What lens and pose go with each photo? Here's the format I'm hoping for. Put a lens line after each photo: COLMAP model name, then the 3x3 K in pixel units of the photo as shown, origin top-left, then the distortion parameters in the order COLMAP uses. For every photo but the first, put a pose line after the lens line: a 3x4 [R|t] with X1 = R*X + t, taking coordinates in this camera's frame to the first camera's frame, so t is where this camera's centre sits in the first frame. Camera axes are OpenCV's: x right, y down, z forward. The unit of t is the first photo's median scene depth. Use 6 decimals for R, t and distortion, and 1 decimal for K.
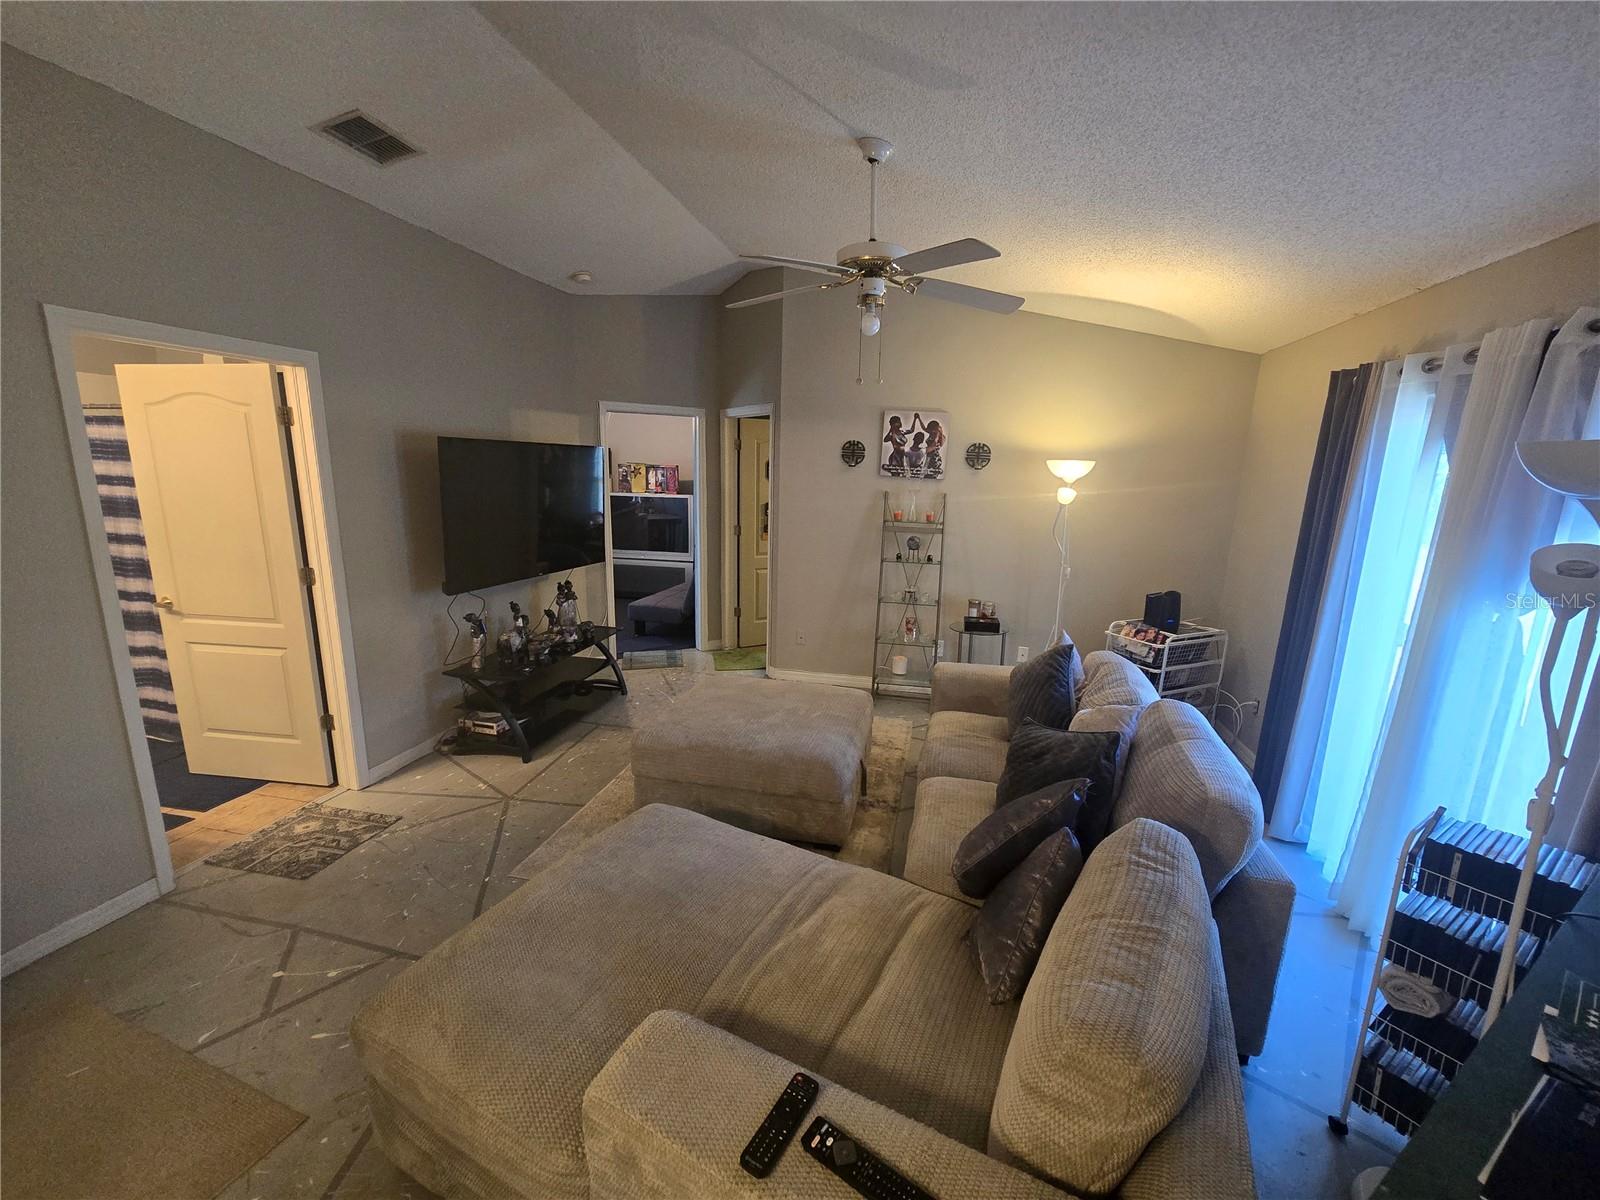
lens RADIAL K [[659.1, 0, 804.1], [0, 659.1, 601.1], [0, 0, 1]] dist [-0.005250, 0.002328]
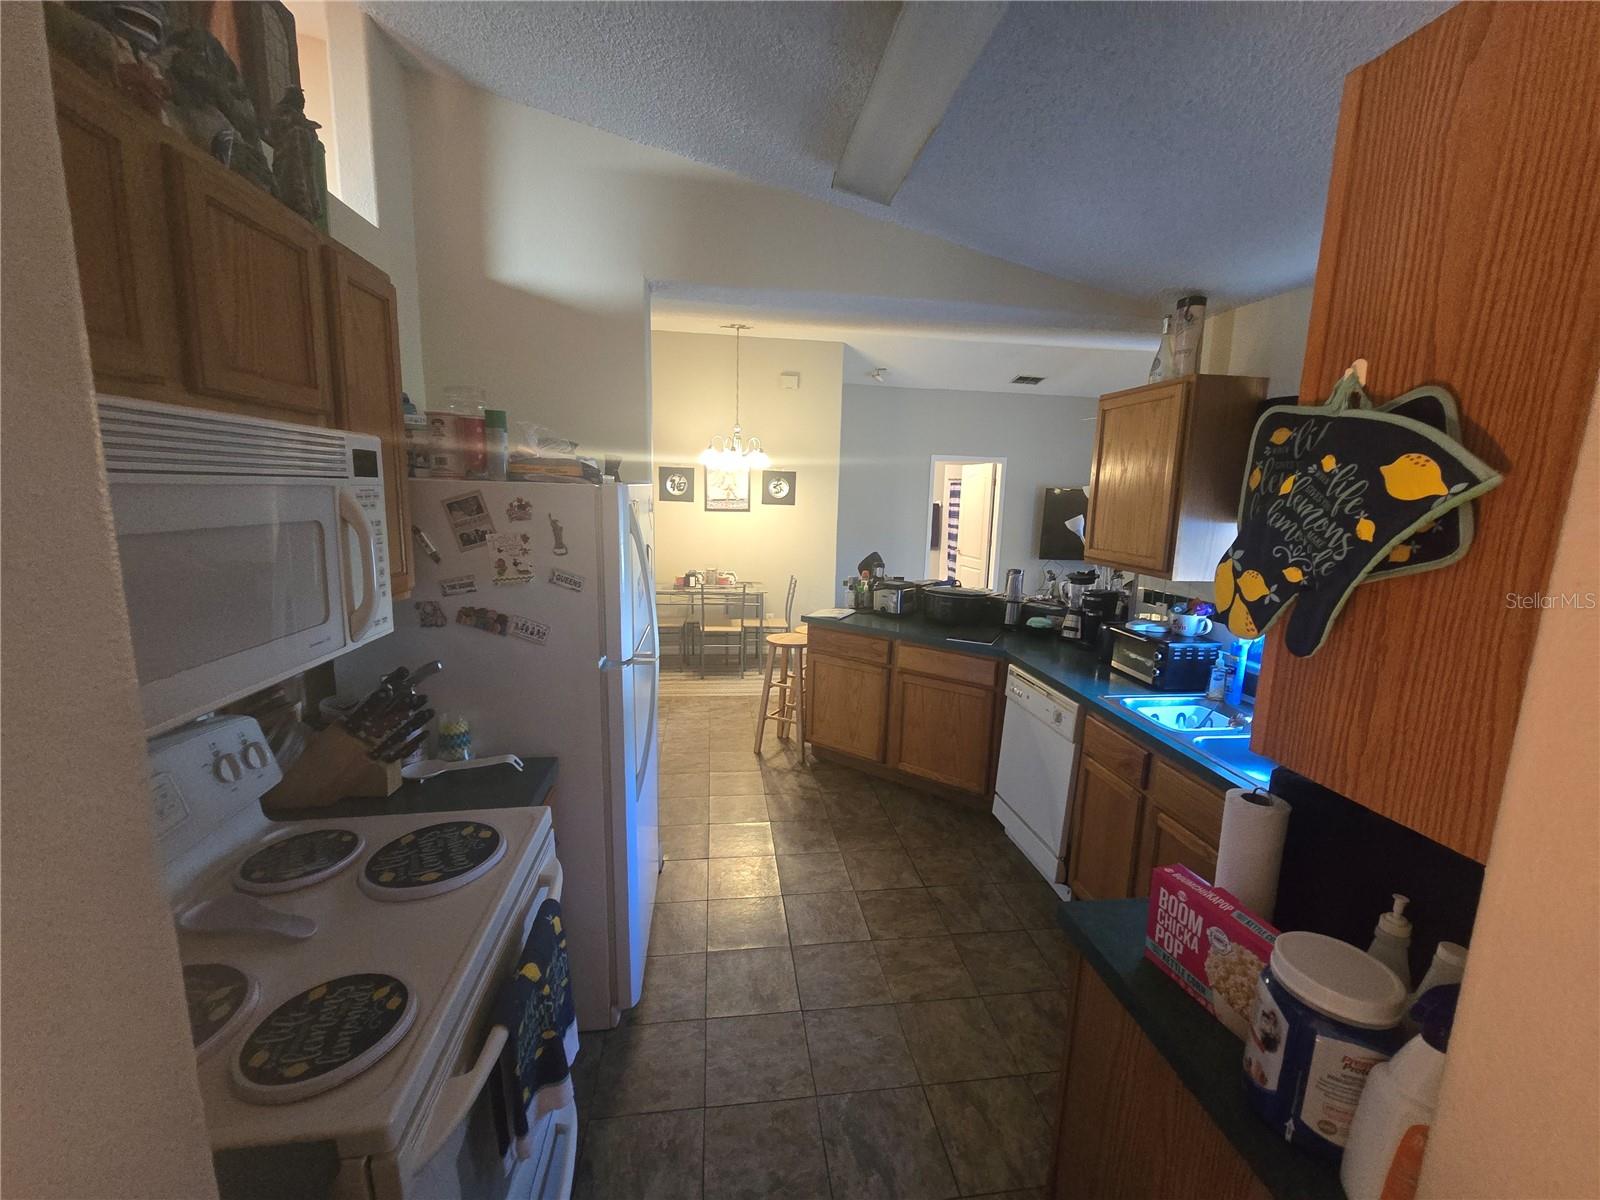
lens RADIAL K [[659.1, 0, 803.3], [0, 659.1, 611.8], [0, 0, 1]] dist [-0.005250, 0.002328]
pose [[0.363468, 0.153186, -0.918926, 1.141031], [-0.205891, 0.975206, 0.081131, 0.136886], [0.908570, 0.159710, 0.385996, -0.508073]]
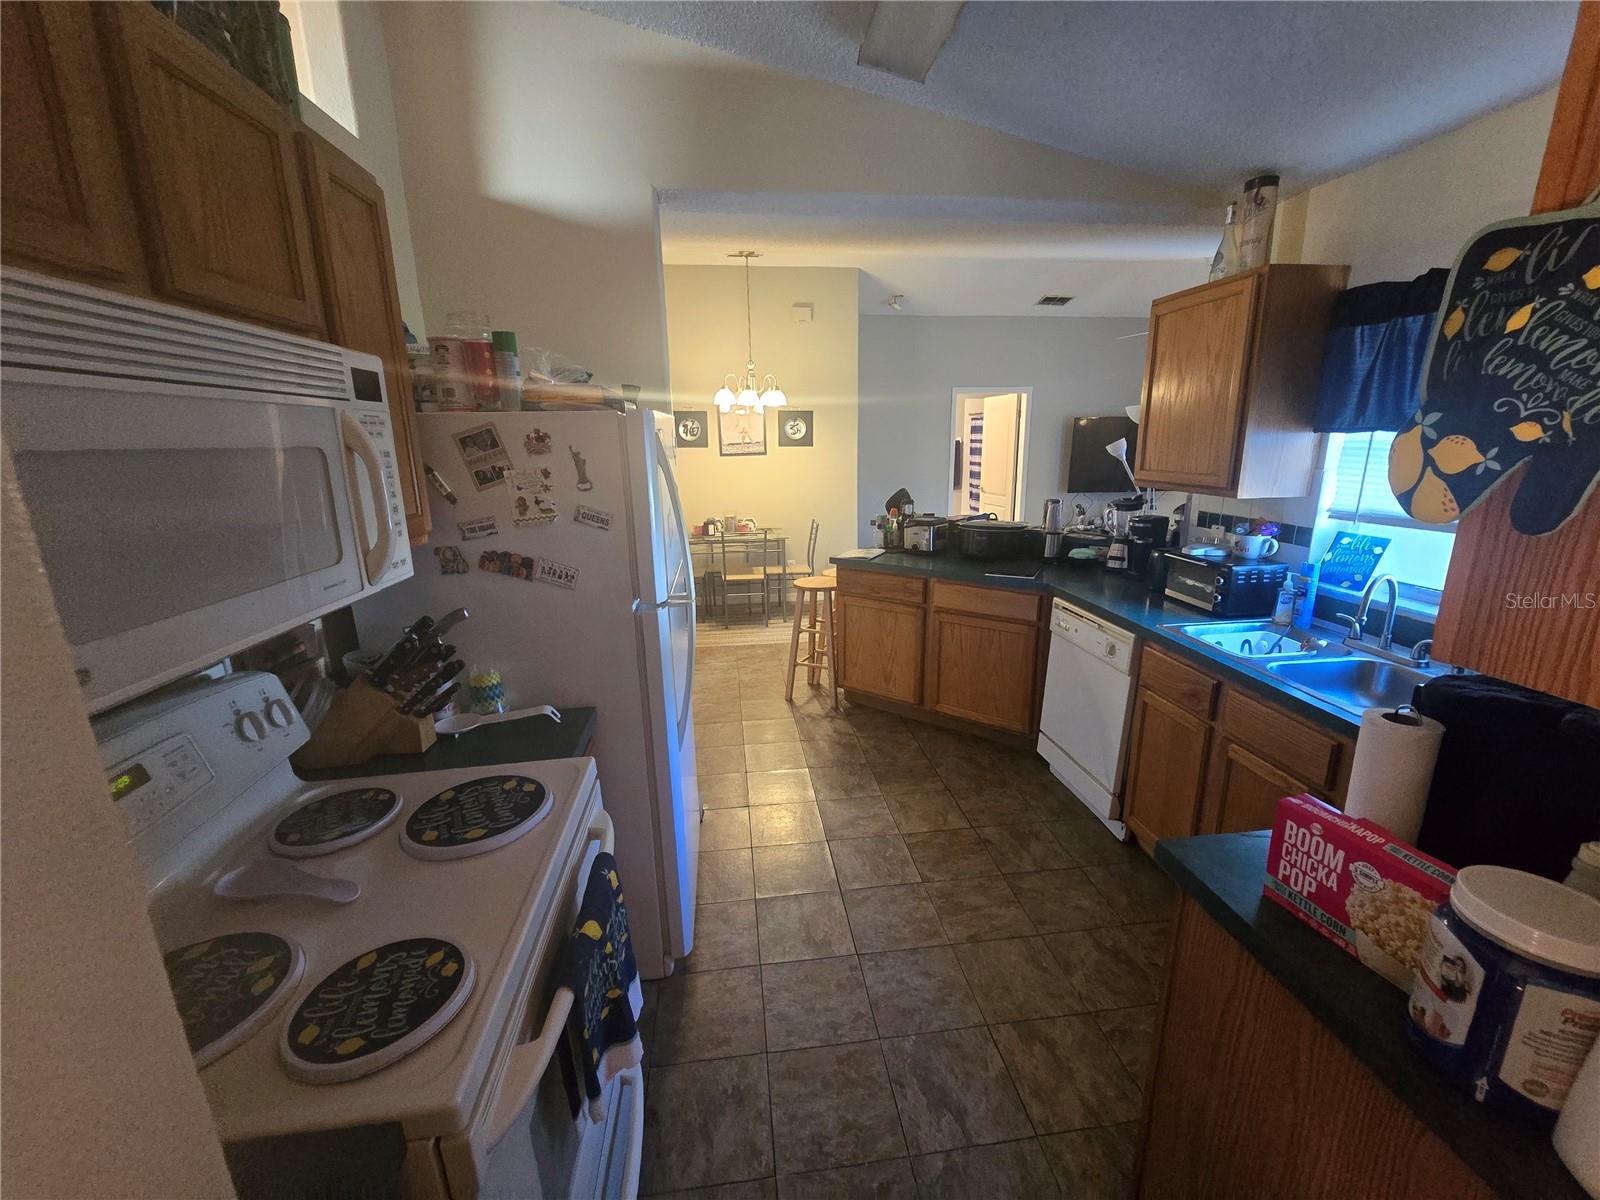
lens RADIAL K [[659.1, 0, 802.9], [0, 659.1, 613.7], [0, 0, 1]] dist [-0.005250, 0.002328]
pose [[0.350267, 0.209513, -0.912917, 1.101389], [-0.164804, 0.973242, 0.160125, 0.158028], [0.922037, 0.094366, 0.375423, -0.513758]]
